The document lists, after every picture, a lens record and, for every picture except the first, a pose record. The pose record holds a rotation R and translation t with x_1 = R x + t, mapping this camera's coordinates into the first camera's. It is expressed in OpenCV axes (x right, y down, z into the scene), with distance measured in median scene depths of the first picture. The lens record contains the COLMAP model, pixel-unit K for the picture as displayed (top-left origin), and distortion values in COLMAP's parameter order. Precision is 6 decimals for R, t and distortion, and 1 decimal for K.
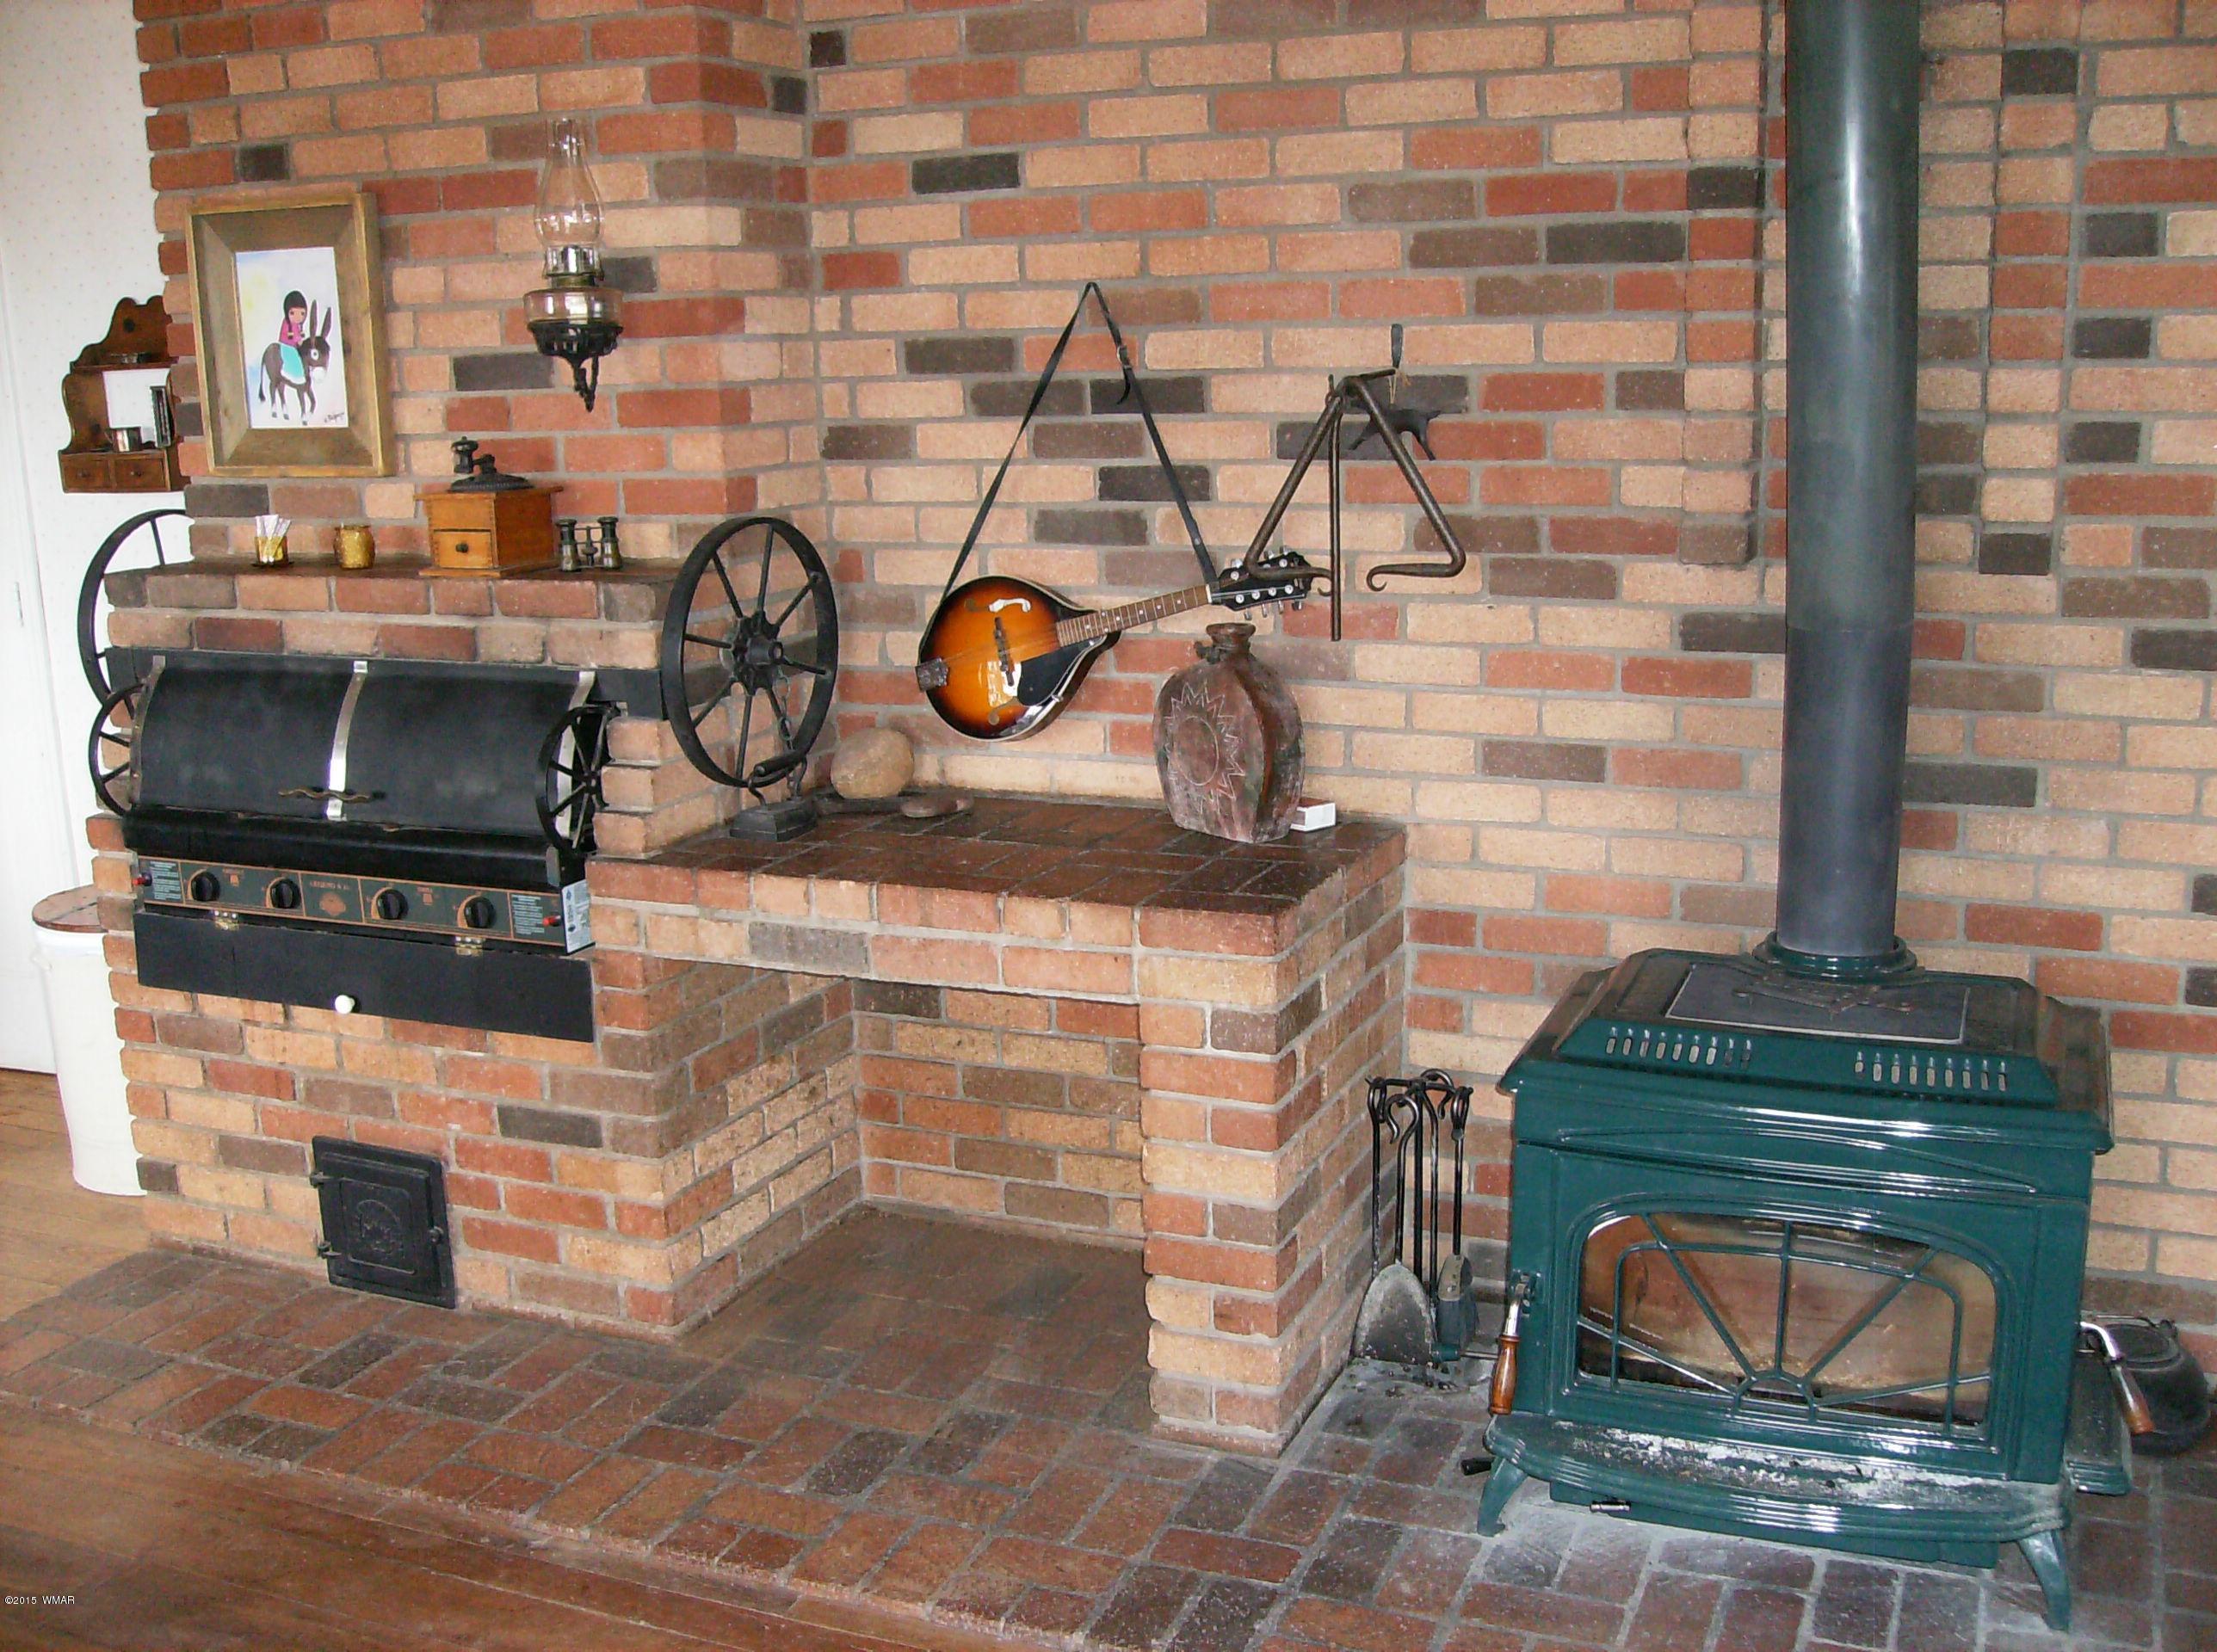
lens RADIAL K [[2269.7, 0, 1116.4], [0, 2269.7, 896.5], [0, 0, 1]] dist [-0.135099, 0.091629]
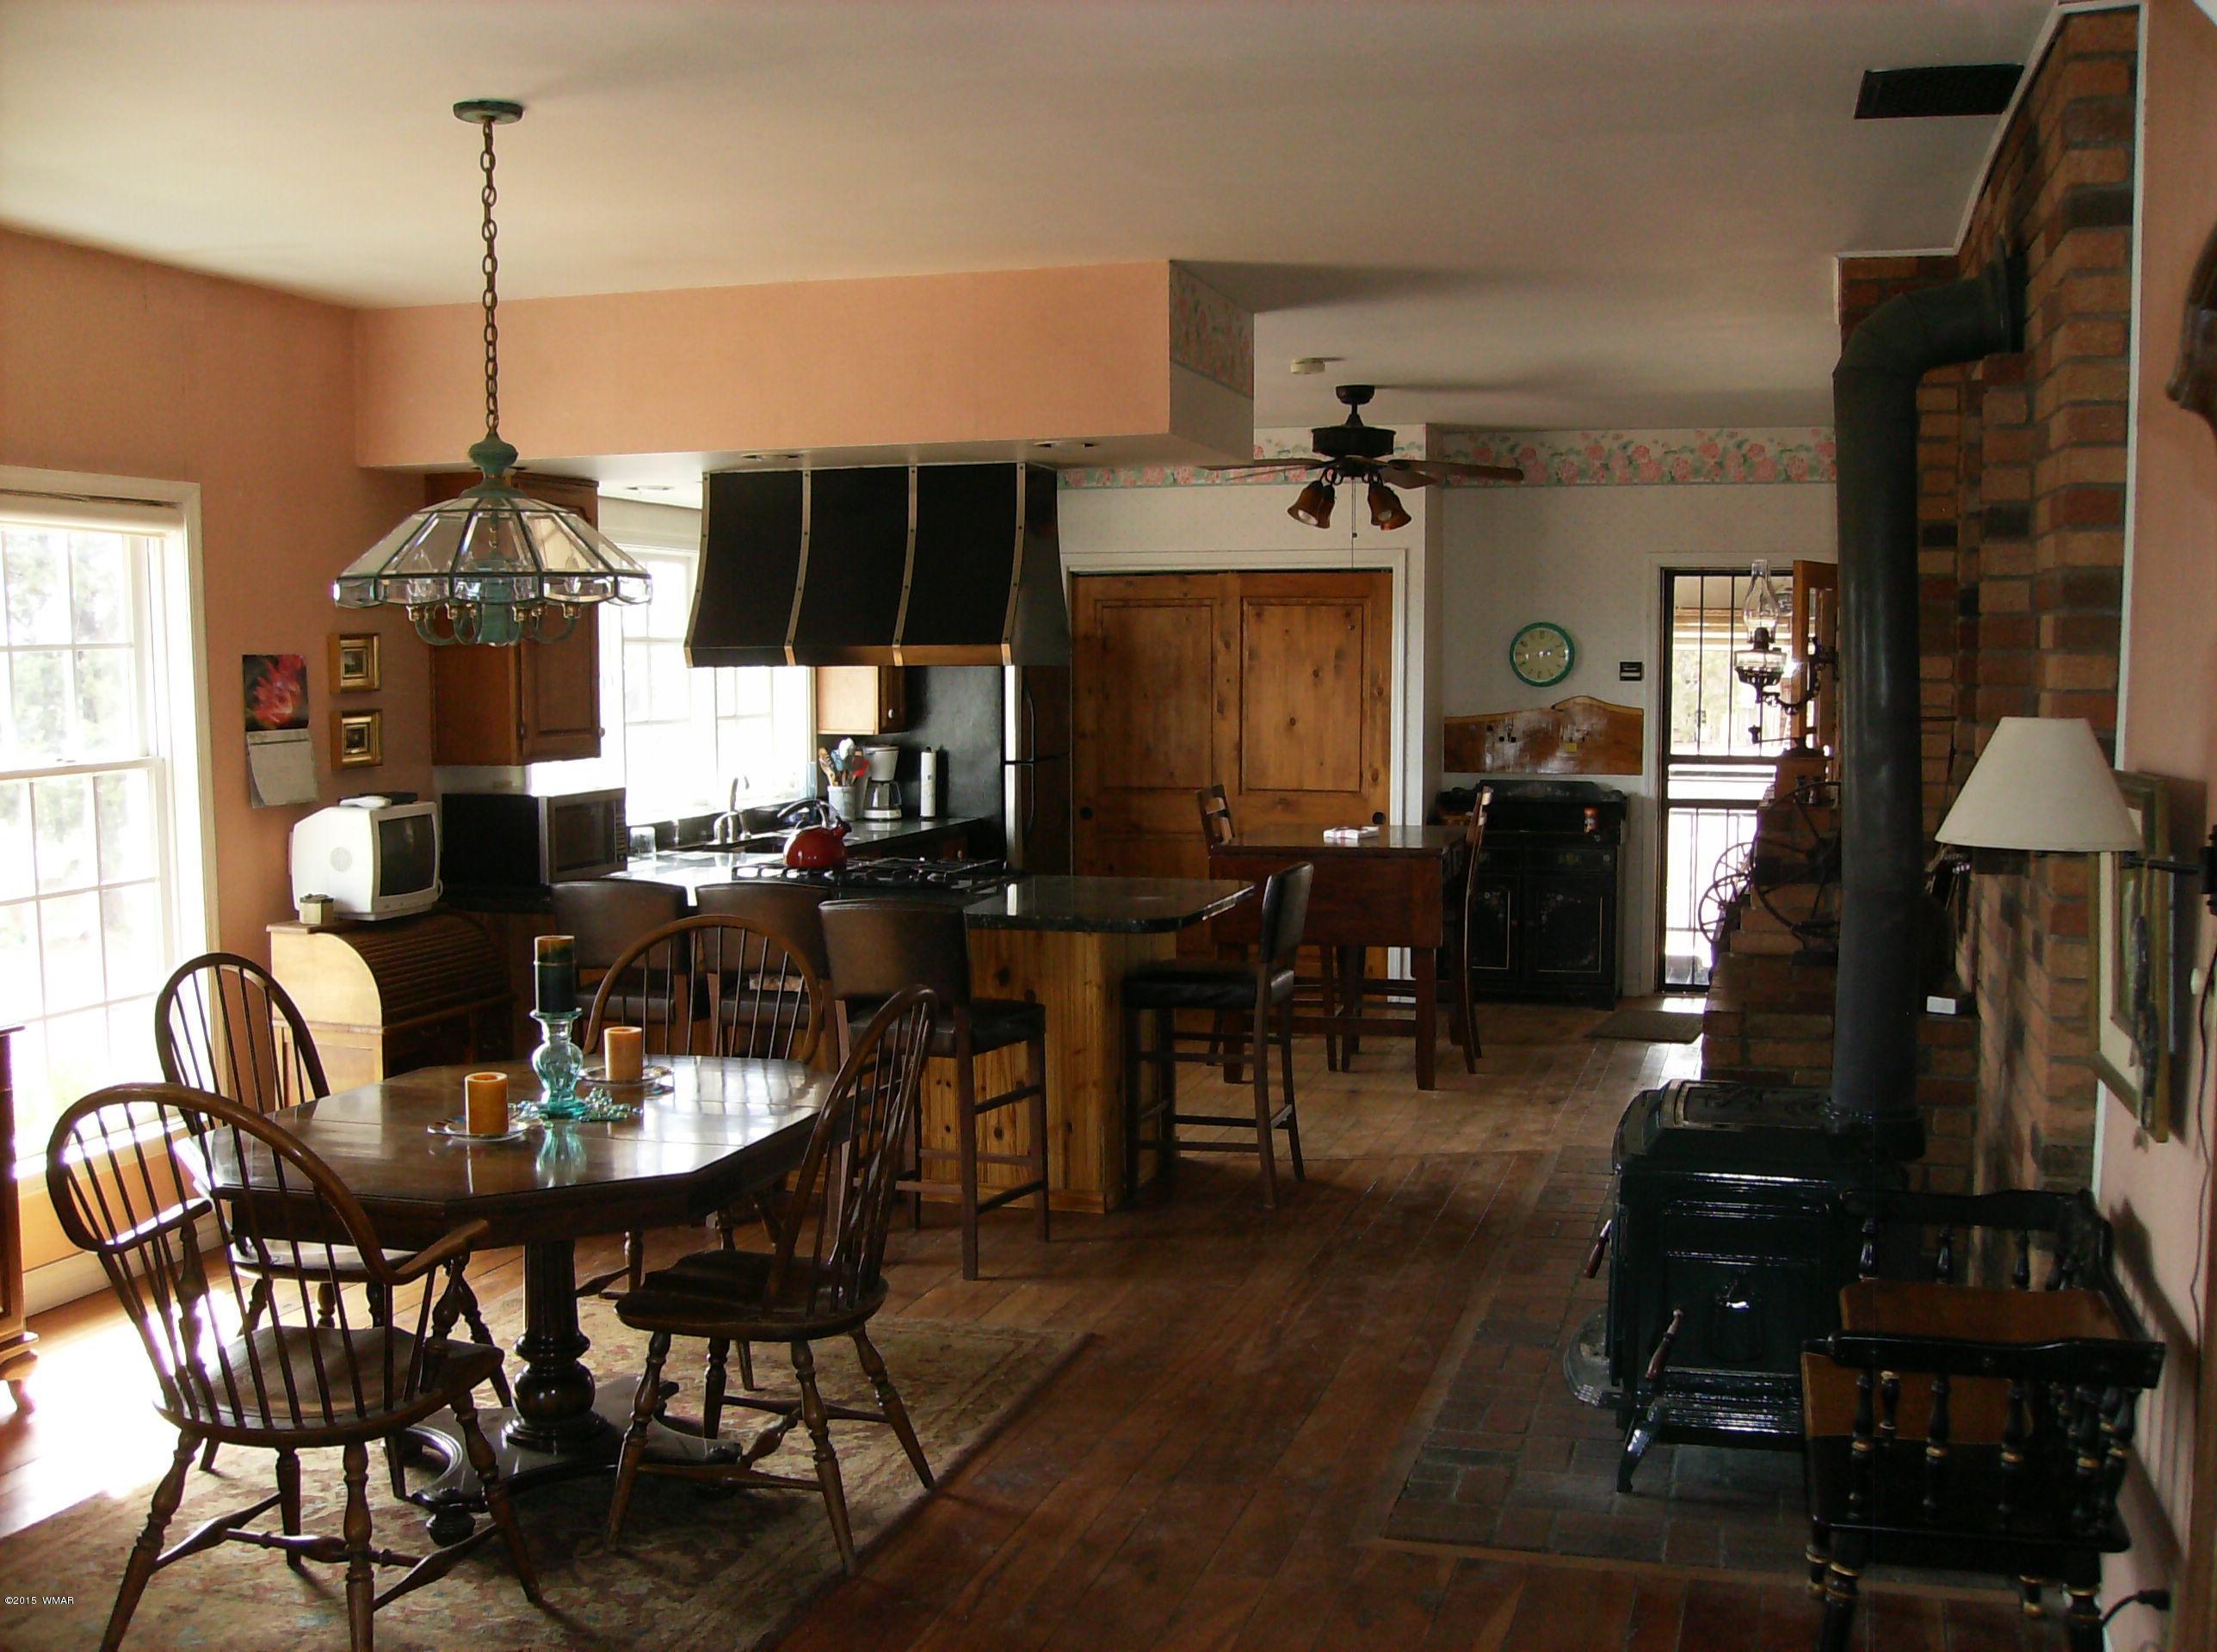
lens RADIAL K [[2269.7, 0, 1116.4], [0, 2269.7, 896.5], [0, 0, 1]] dist [-0.135099, 0.091629]
pose [[0.120456, 0.127816, -0.984456, 1.619863], [-0.240901, 0.965798, 0.095918, -0.126308], [0.963046, 0.225603, 0.147127, 0.258453]]
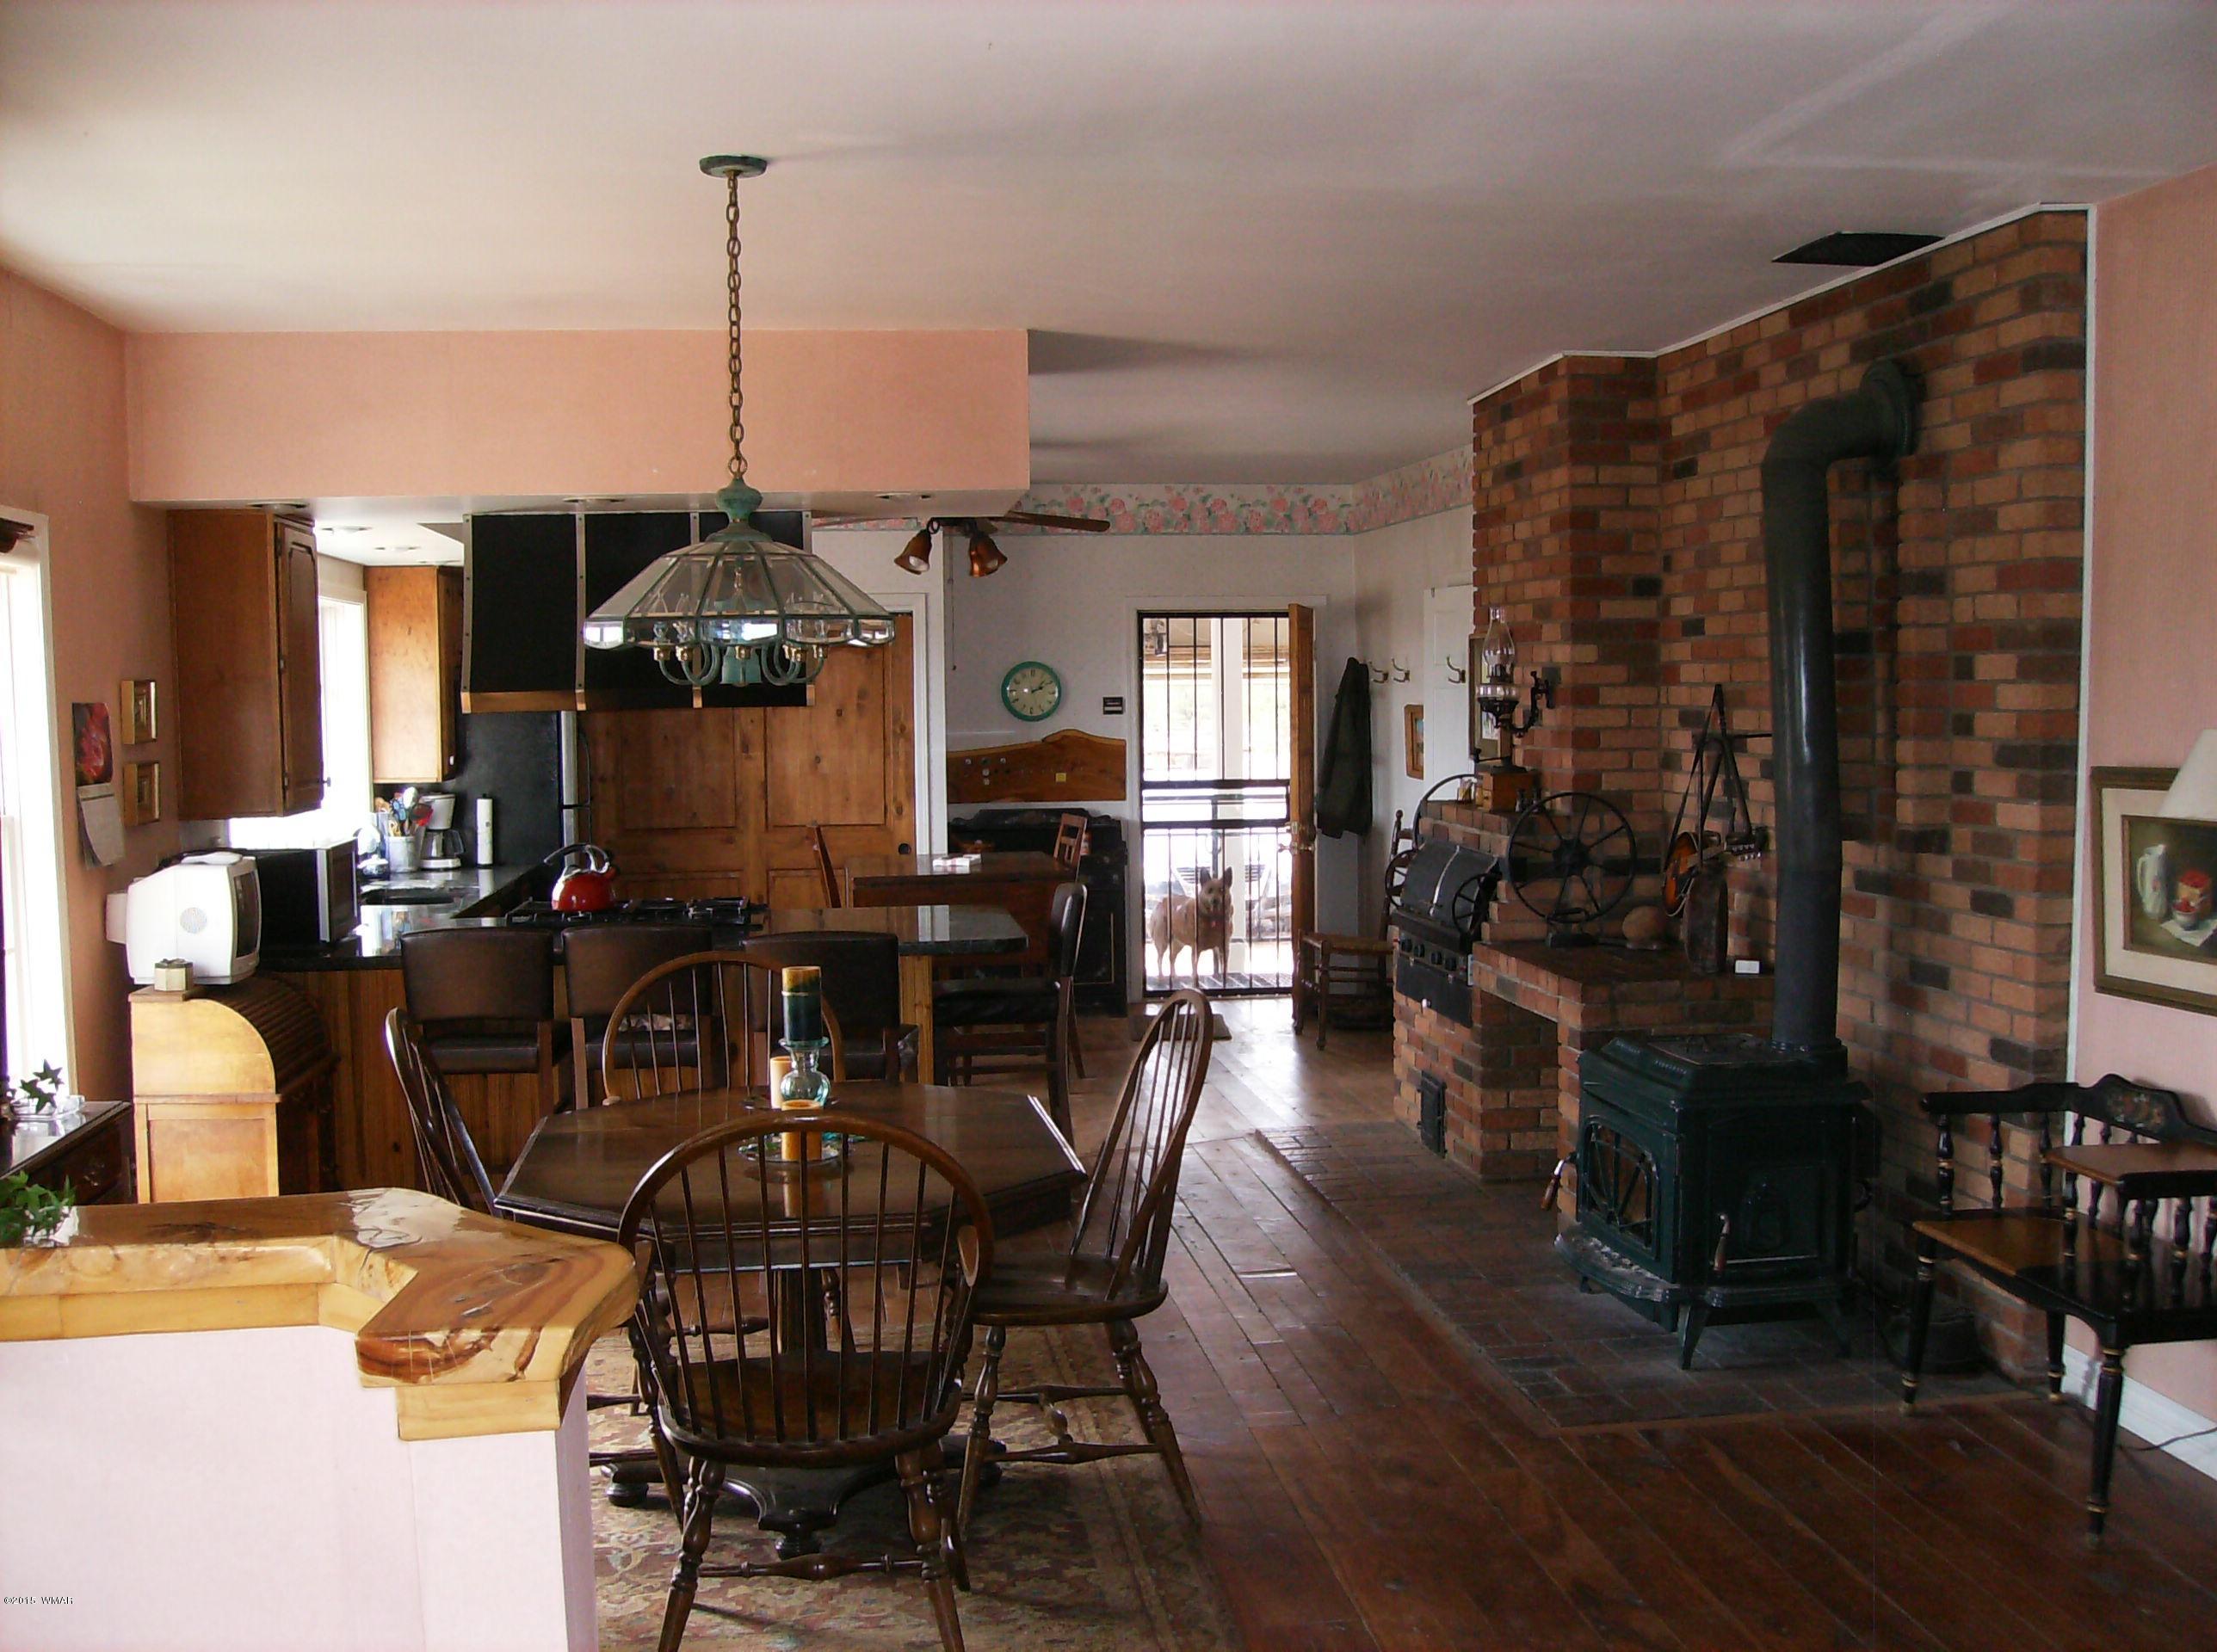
lens RADIAL K [[2269.7, 0, 1116.4], [0, 2269.7, 896.5], [0, 0, 1]] dist [-0.135099, 0.091629]
pose [[0.508213, 0.095216, -0.855952, 1.544381], [-0.208376, 0.977935, -0.014936, 0.048524], [0.835643, 0.185950, 0.516840, -0.445144]]
